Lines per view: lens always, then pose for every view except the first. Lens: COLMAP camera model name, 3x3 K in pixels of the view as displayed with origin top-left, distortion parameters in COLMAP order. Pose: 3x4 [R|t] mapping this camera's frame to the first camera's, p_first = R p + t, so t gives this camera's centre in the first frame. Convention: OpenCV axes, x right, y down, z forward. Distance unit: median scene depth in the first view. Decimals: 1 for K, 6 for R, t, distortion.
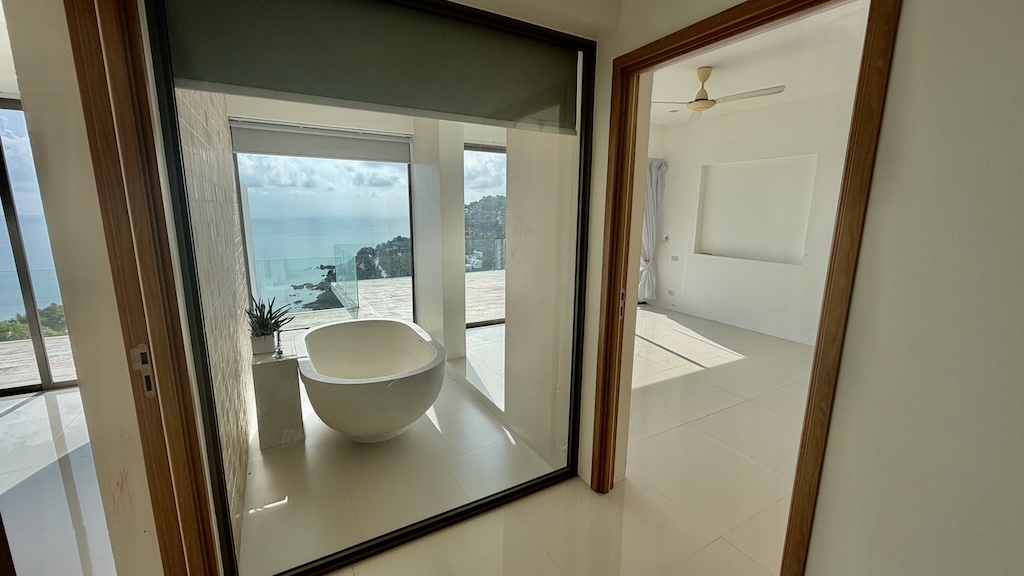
lens RADIAL K [[409.3, 0, 513.5], [0, 409.3, 288.3], [0, 0, 1]] dist [-0.001704, 0.000380]
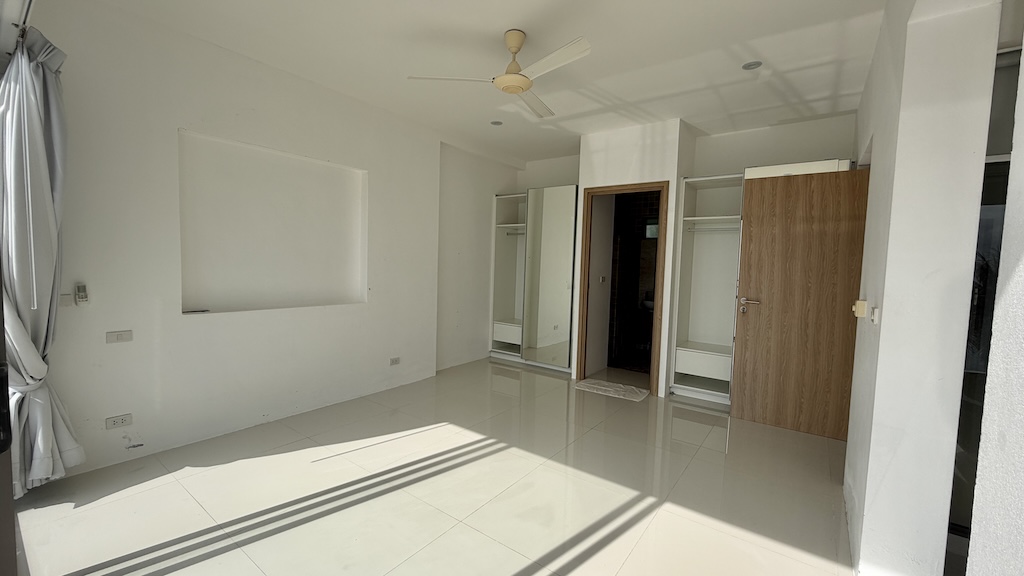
lens RADIAL K [[409.3, 0, 511.6], [0, 409.3, 286.3], [0, 0, 1]] dist [-0.001704, 0.000380]
pose [[-0.392476, -0.073564, 0.916816, -0.119892], [0.139491, 0.980506, 0.138388, -0.119679], [-0.909123, 0.182201, -0.374563, 0.771149]]
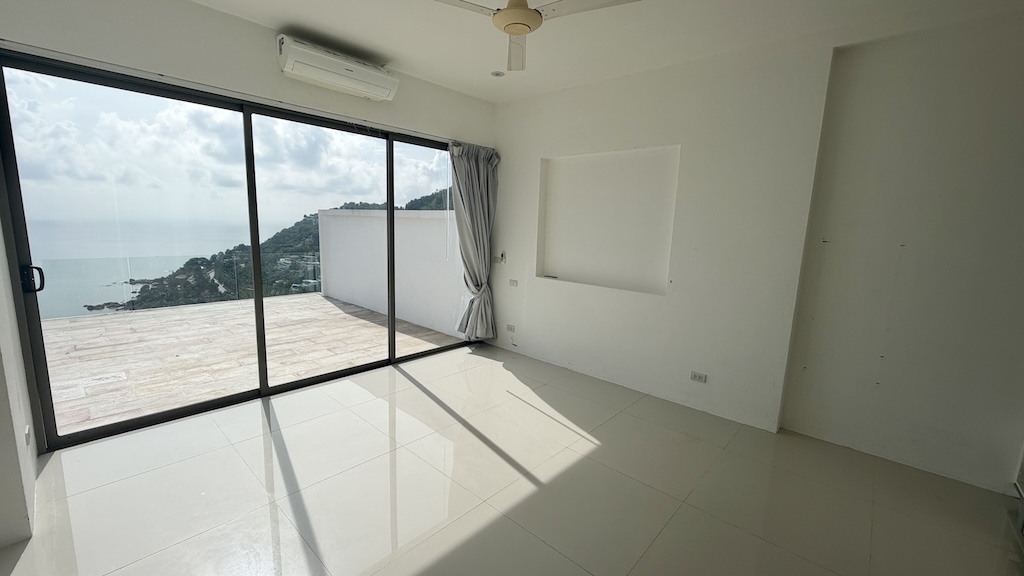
lens RADIAL K [[409.3, 0, 515.4], [0, 409.3, 289.2], [0, 0, 1]] dist [-0.001704, 0.000380]
pose [[0.952721, -0.020122, 0.303180, 0.167520], [0.027174, 0.999449, -0.019060, -0.045914], [-0.302629, 0.026398, 0.952743, 0.281879]]
